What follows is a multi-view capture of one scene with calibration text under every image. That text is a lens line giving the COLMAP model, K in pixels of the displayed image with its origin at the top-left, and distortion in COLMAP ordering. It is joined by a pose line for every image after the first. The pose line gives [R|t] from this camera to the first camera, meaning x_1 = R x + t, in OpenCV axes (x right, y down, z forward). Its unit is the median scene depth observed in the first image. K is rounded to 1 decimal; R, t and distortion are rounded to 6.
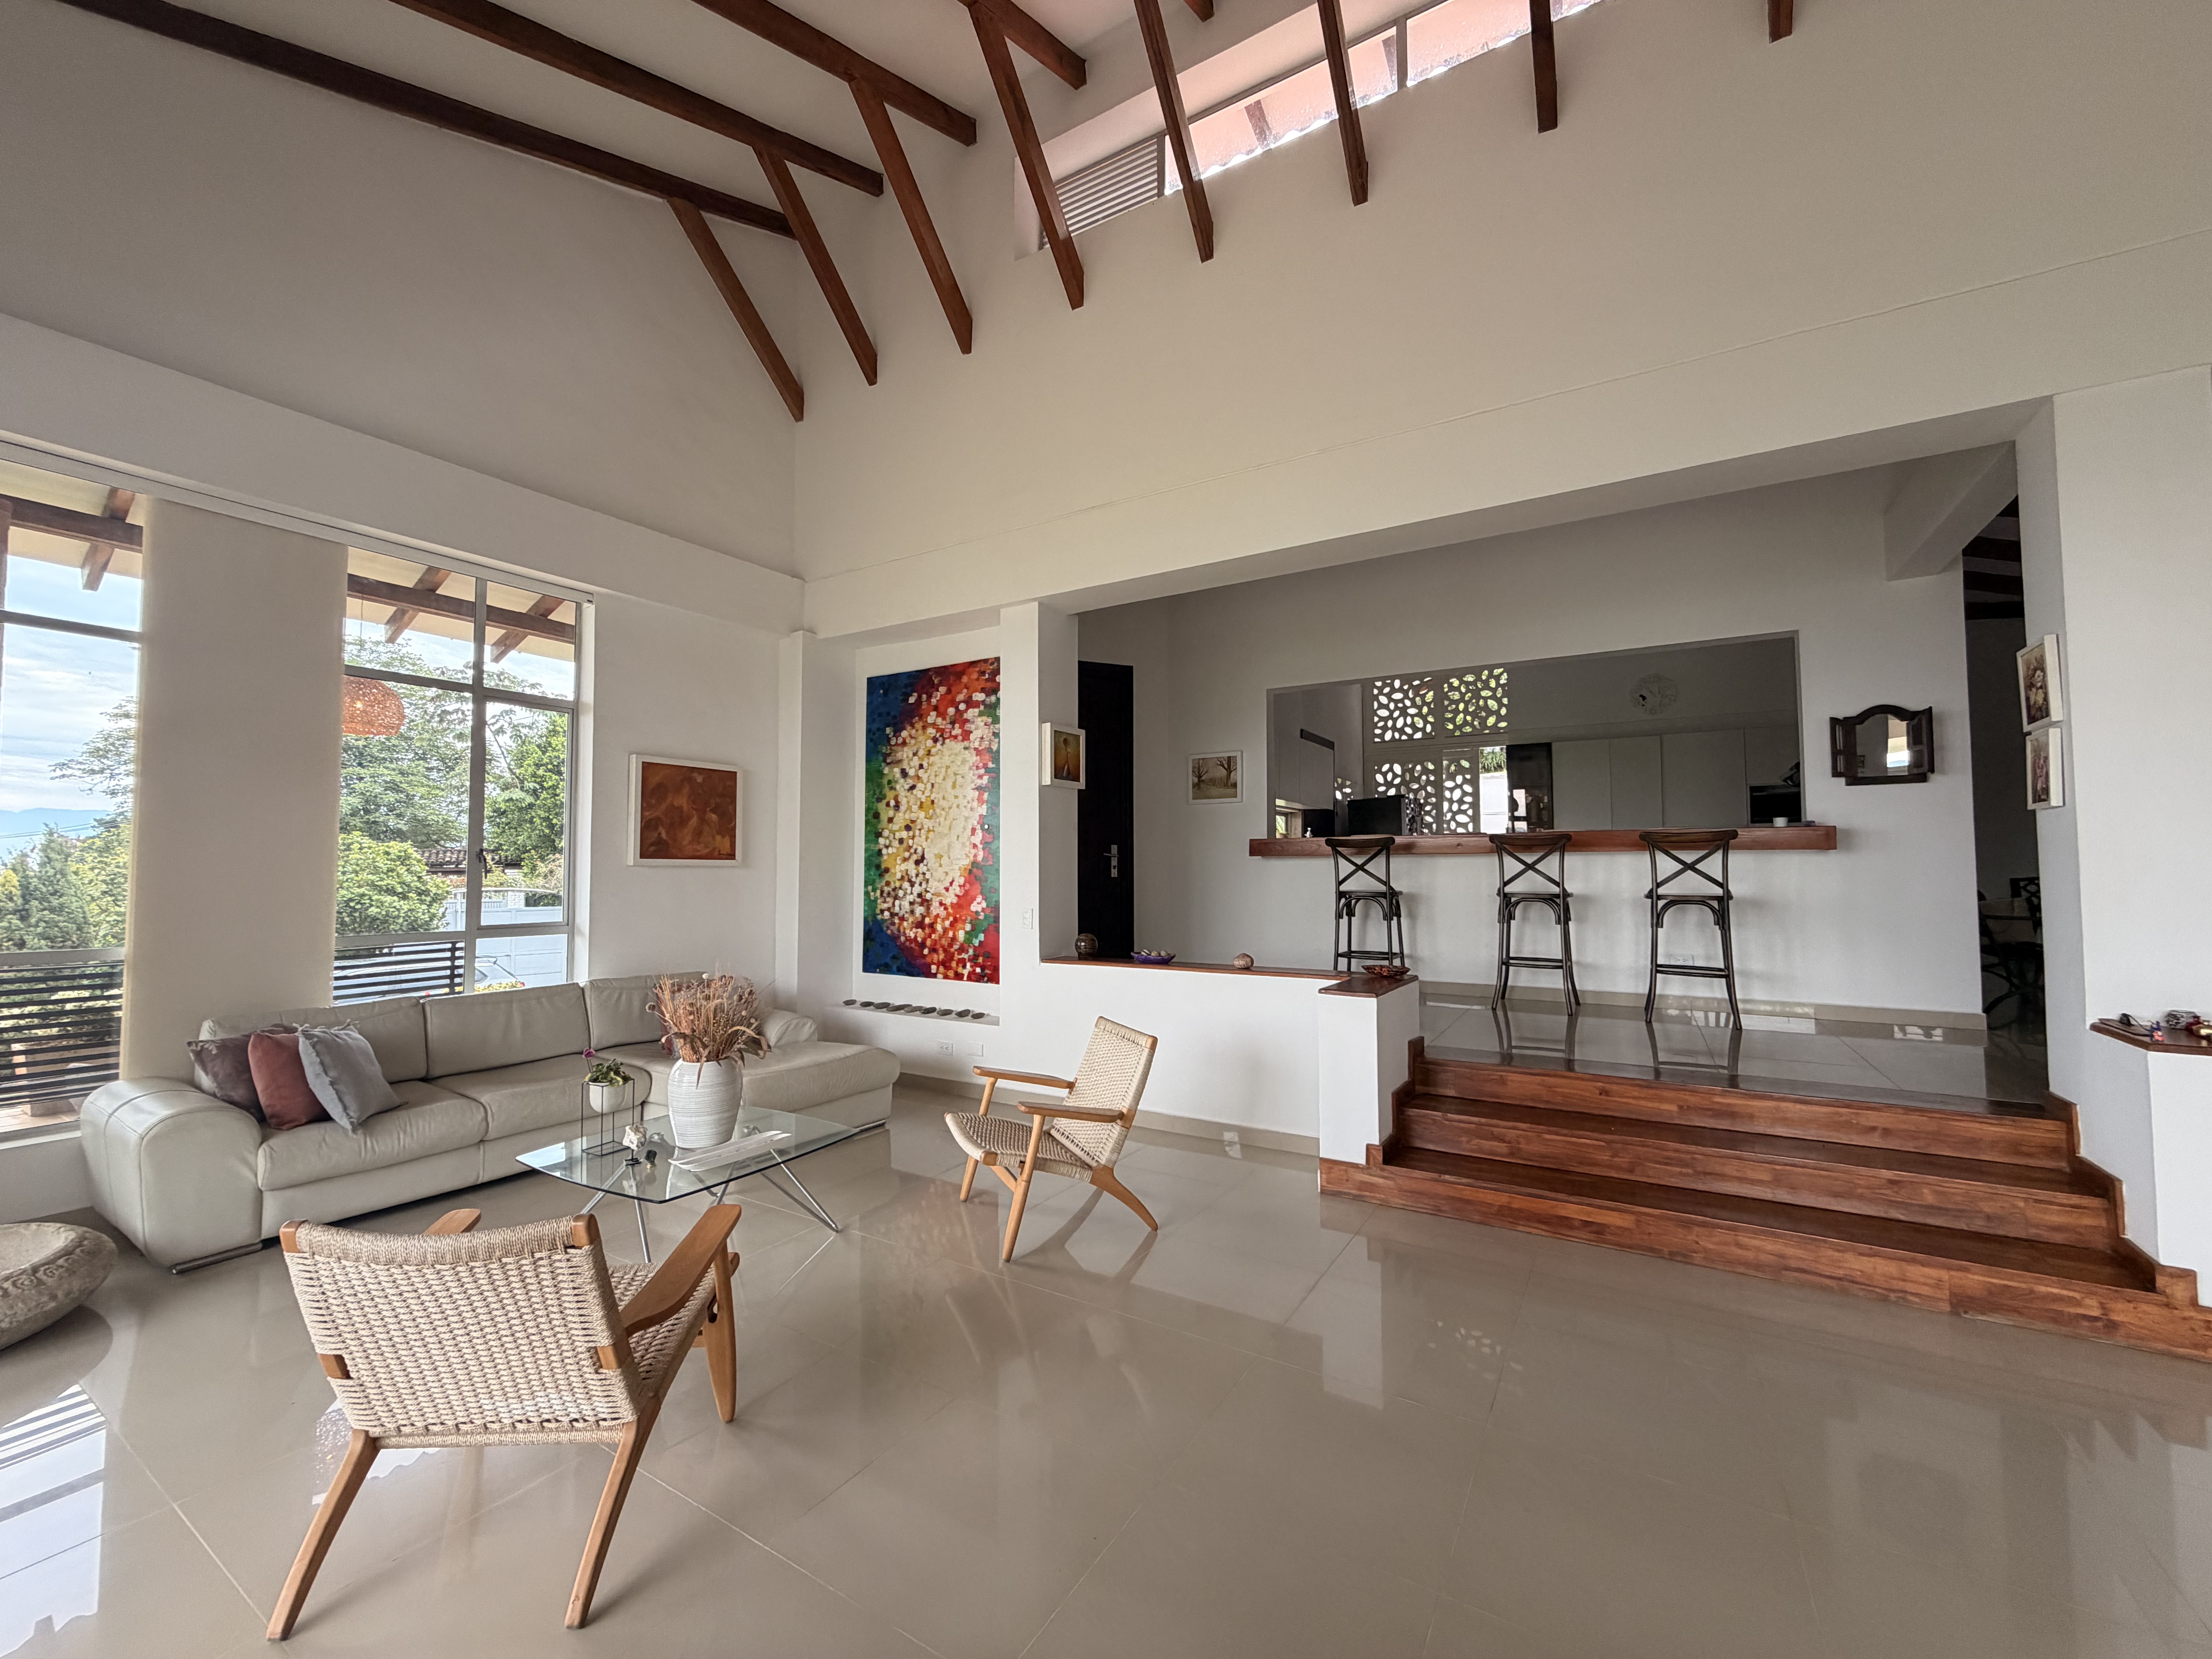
lens RADIAL K [[883.1, 0, 1098.6], [0, 883.1, 832.7], [0, 0, 1]] dist [0.002019, -0.000172]
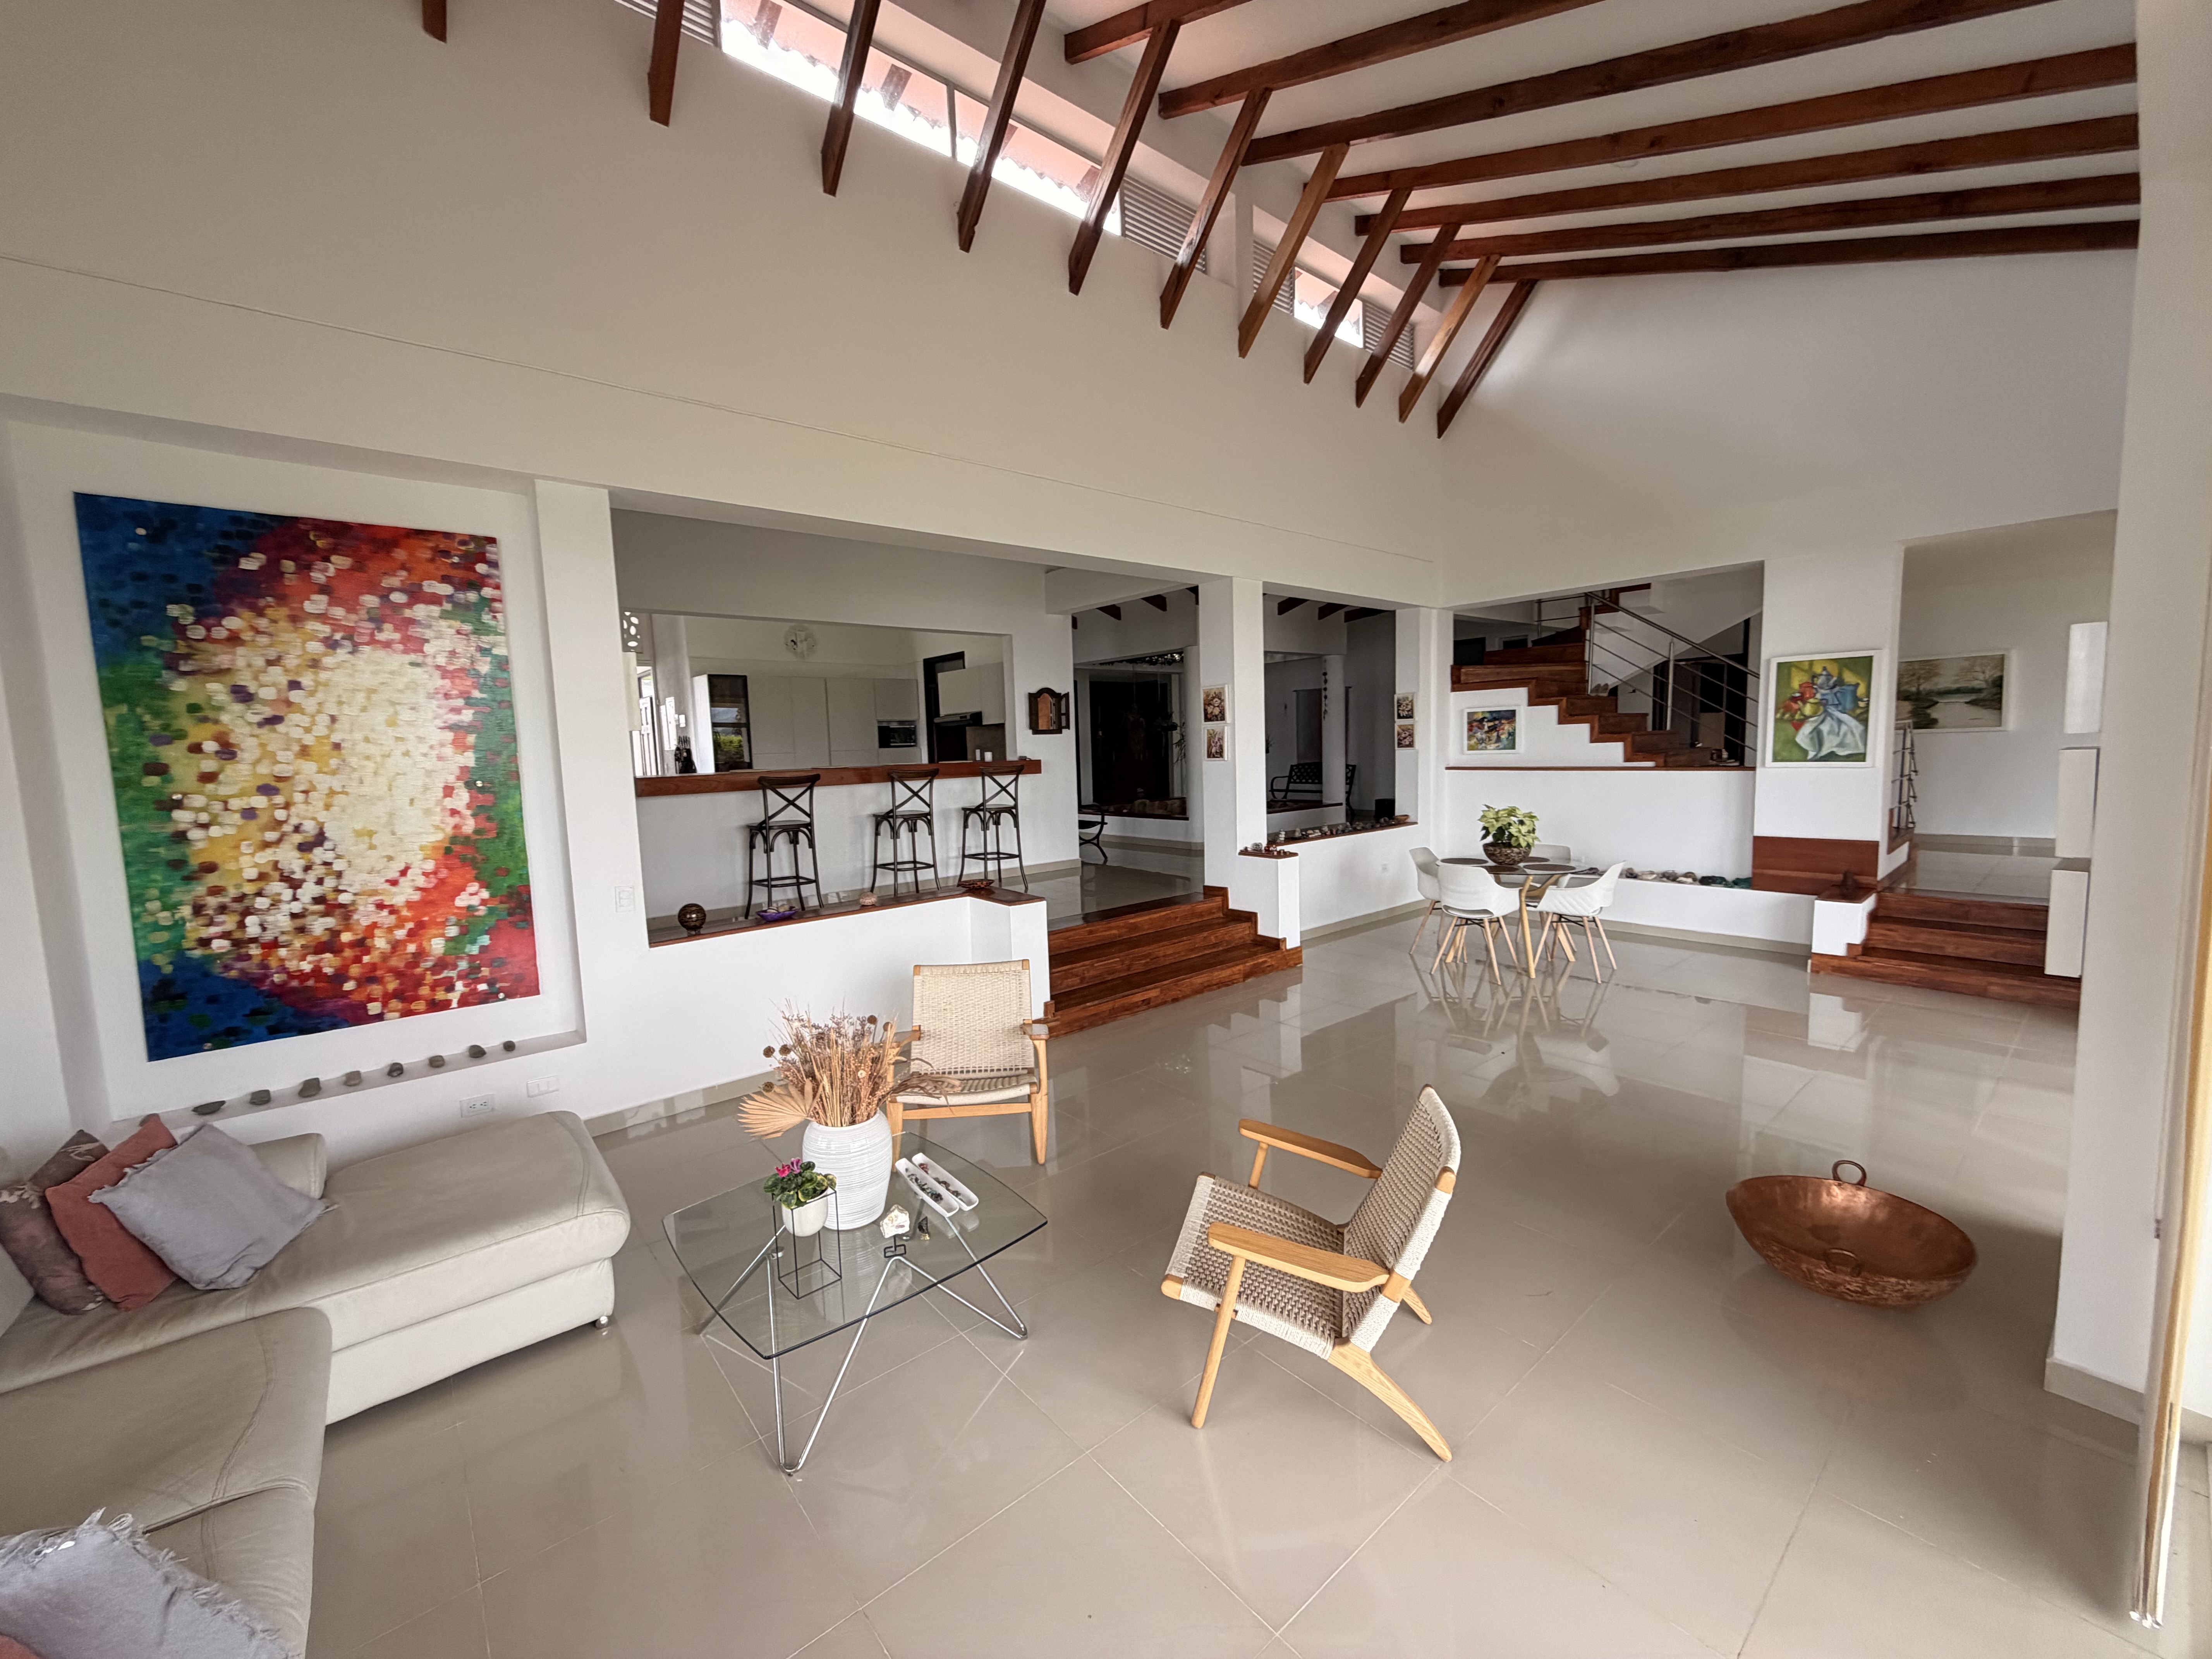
lens RADIAL K [[883.1, 0, 1097.9], [0, 883.1, 831.3], [0, 0, 1]] dist [0.002019, -0.000172]
pose [[0.311749, -0.102820, 0.944585, -0.614529], [-0.011933, 0.993626, 0.112096, -0.051575], [-0.950090, -0.046218, 0.308534, 0.307403]]
